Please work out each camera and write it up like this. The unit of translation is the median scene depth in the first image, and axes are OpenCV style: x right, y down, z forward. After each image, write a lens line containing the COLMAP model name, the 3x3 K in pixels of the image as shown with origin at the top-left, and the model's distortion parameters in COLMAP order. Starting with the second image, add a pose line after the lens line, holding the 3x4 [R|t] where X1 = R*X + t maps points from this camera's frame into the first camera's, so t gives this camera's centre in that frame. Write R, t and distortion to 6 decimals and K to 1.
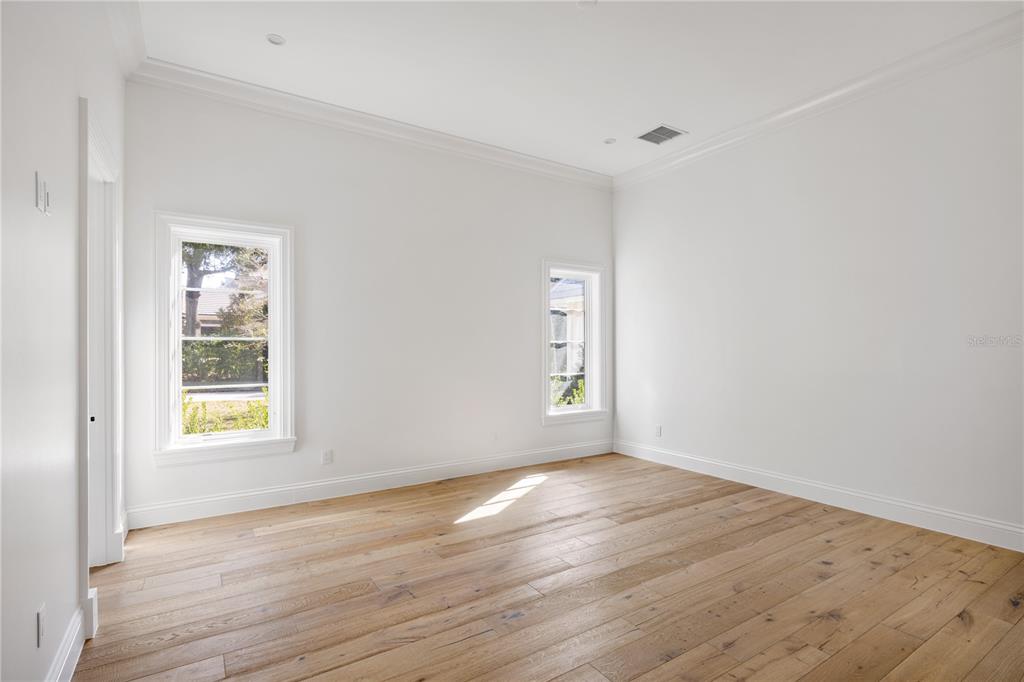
lens RADIAL K [[498.5, 0, 513.8], [0, 498.5, 345.2], [0, 0, 1]] dist [0.001833, -0.003295]
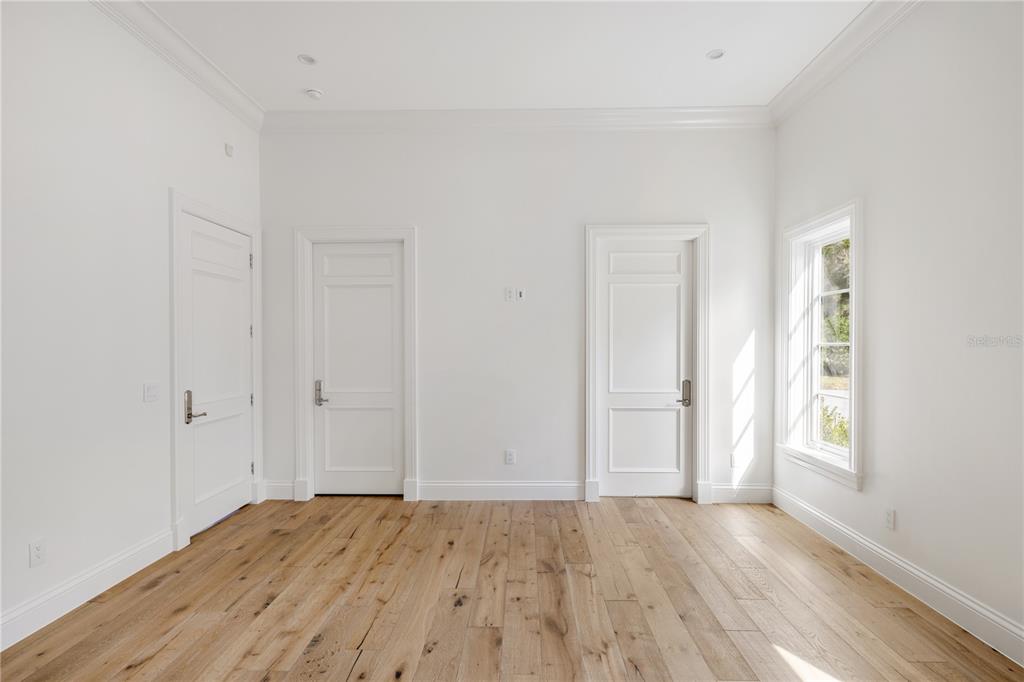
lens RADIAL K [[498.5, 0, 513.2], [0, 498.5, 342.2], [0, 0, 1]] dist [0.001833, -0.003295]
pose [[-0.559771, 0.002807, -0.828642, 0.560300], [0.004132, 0.999991, 0.000596, -0.020303], [0.828637, -0.003090, -0.559778, 1.136330]]
